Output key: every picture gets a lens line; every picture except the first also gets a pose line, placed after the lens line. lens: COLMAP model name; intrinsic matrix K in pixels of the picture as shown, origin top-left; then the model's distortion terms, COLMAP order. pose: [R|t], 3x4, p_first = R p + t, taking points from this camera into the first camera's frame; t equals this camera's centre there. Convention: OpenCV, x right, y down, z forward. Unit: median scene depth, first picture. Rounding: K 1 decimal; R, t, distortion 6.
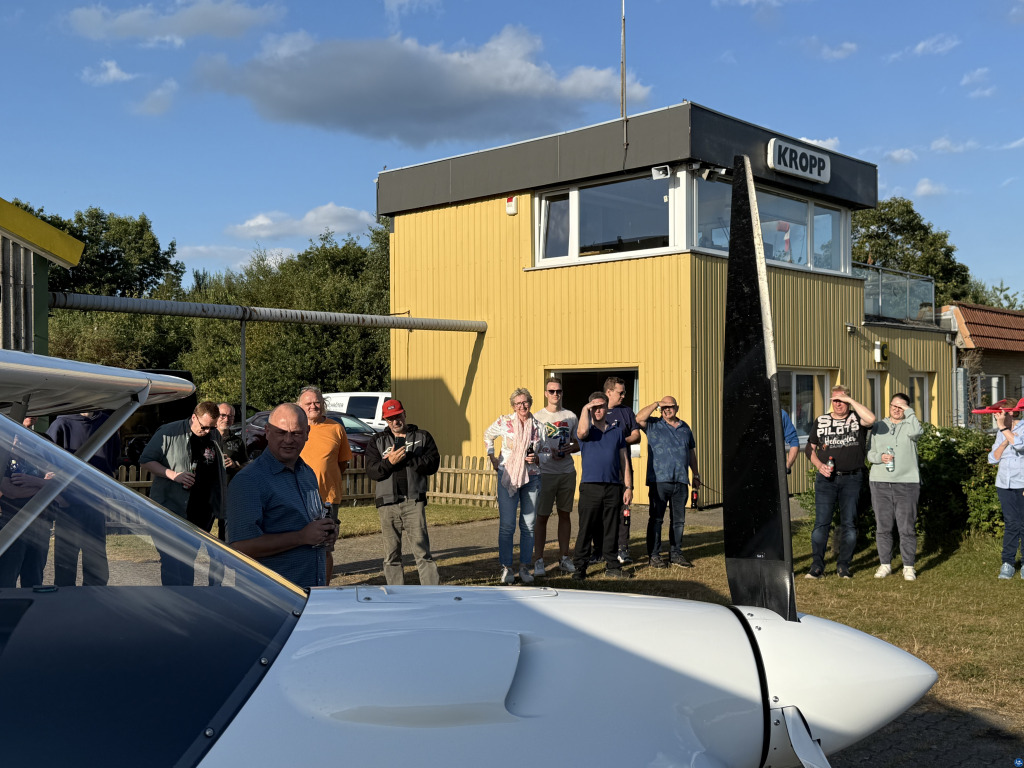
lens RADIAL K [[1115.7, 0, 519.6], [0, 1115.7, 392.4], [0, 0, 1]] dist [0.092972, 0.000000]
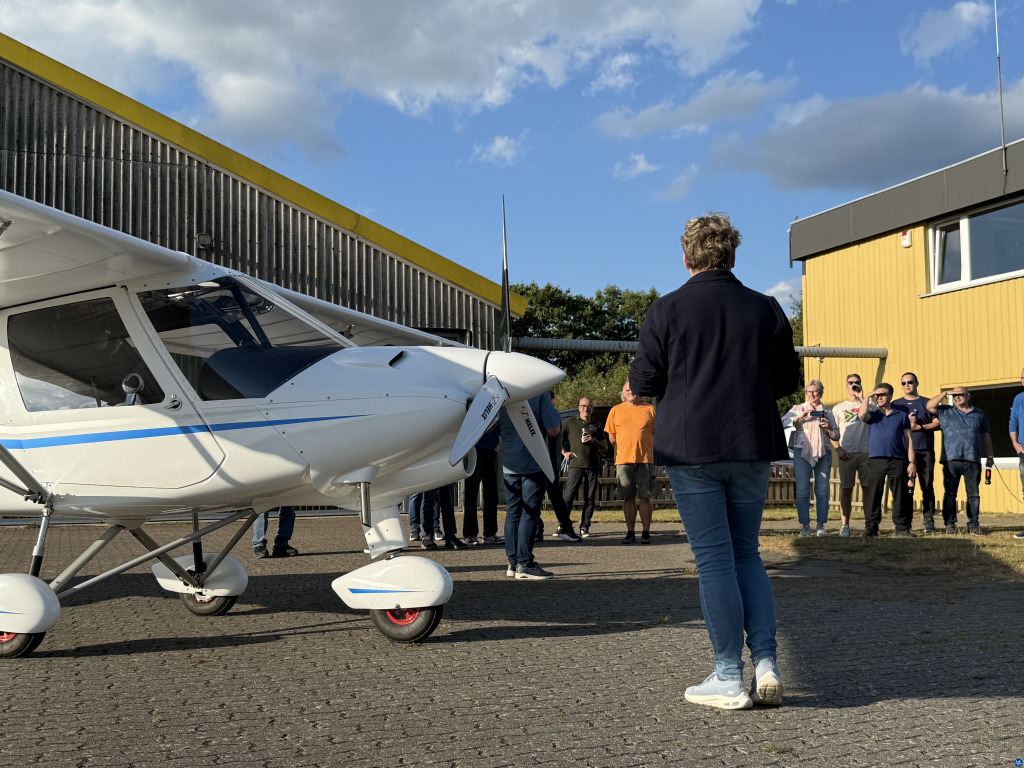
lens RADIAL K [[1115.7, 0, 501.9], [0, 1115.7, 390.5], [0, 0, 1]] dist [0.092972, 0.000000]
pose [[0.888339, -0.035513, -0.457812, 0.141367], [0.007572, 0.998002, -0.062724, 0.044171], [0.459125, 0.052254, 0.886833, -0.136997]]
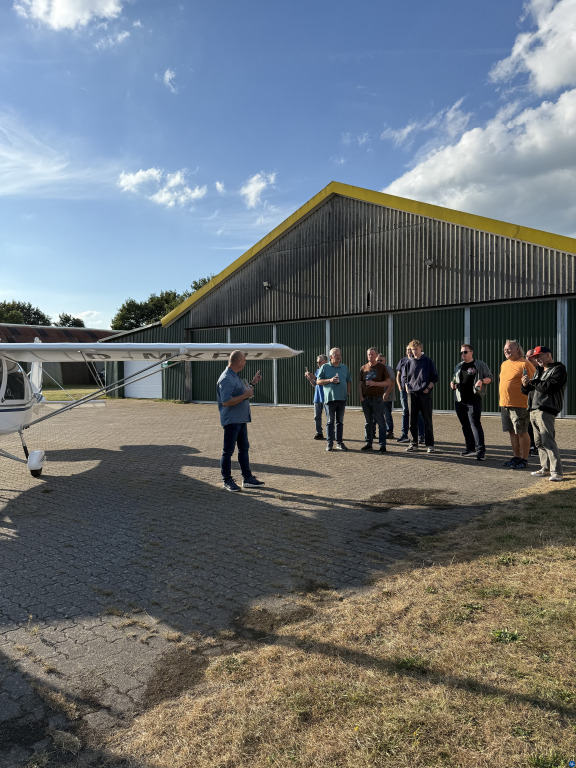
lens RADIAL K [[538.5, 0, 286.7], [0, 538.5, 382.3], [0, 0, 1]] dist [0.081889, -0.112392]
pose [[0.038905, 0.032408, -0.998717, 0.312915], [0.021933, 0.999205, 0.033278, 0.011691], [0.999002, -0.023200, 0.038164, 0.289355]]
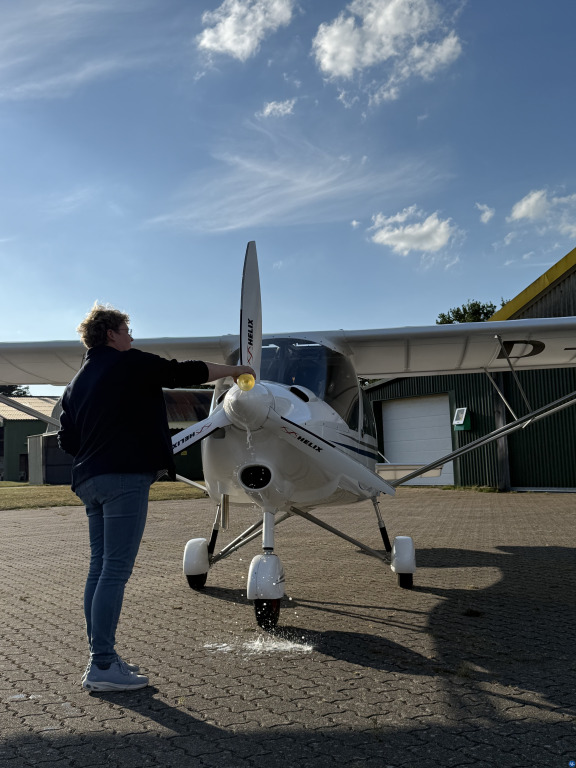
lens RADIAL K [[836.8, 0, 275.5], [0, 836.8, 374.7], [0, 0, 1]] dist [0.092972, 0.000000]
pose [[-0.303492, -0.083692, -0.949151, 0.234336], [0.047291, 0.993584, -0.102732, 0.039891], [0.951660, -0.076064, -0.297587, 0.175000]]
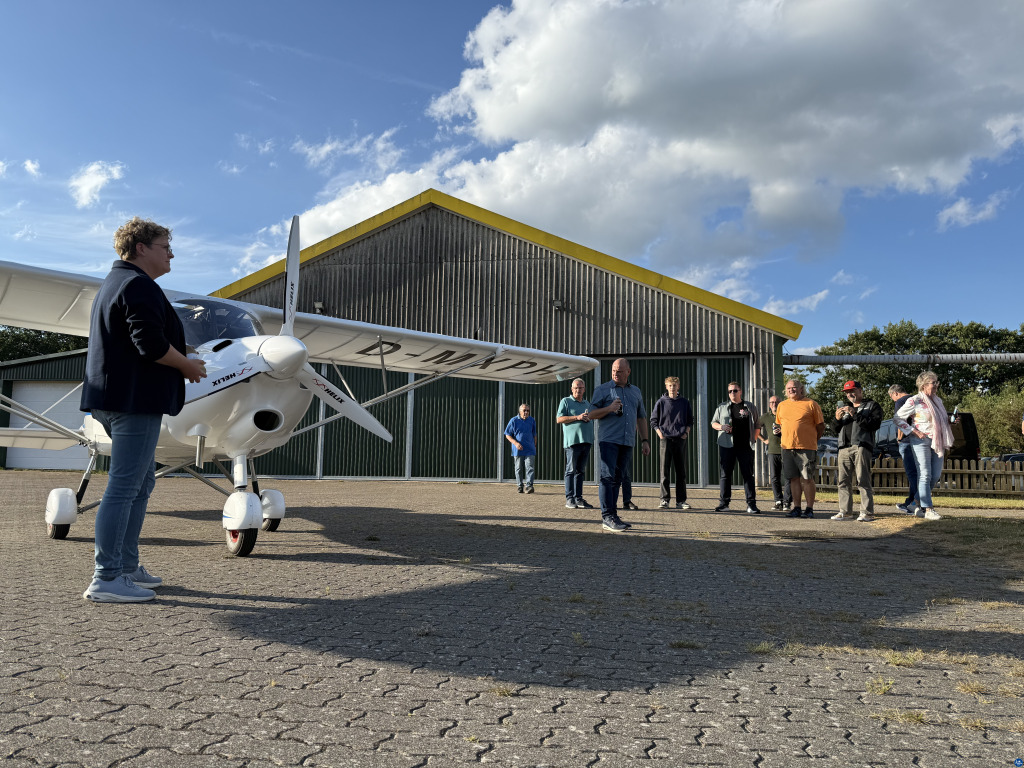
lens RADIAL K [[718.0, 0, 505.1], [0, 718.0, 383.3], [0, 0, 1]] dist [0.081889, -0.112392]
pose [[0.499833, -0.078227, -0.862582, 0.248357], [-0.015694, 0.994931, -0.099323, 0.053842], [0.865979, 0.063183, 0.496072, 0.047512]]
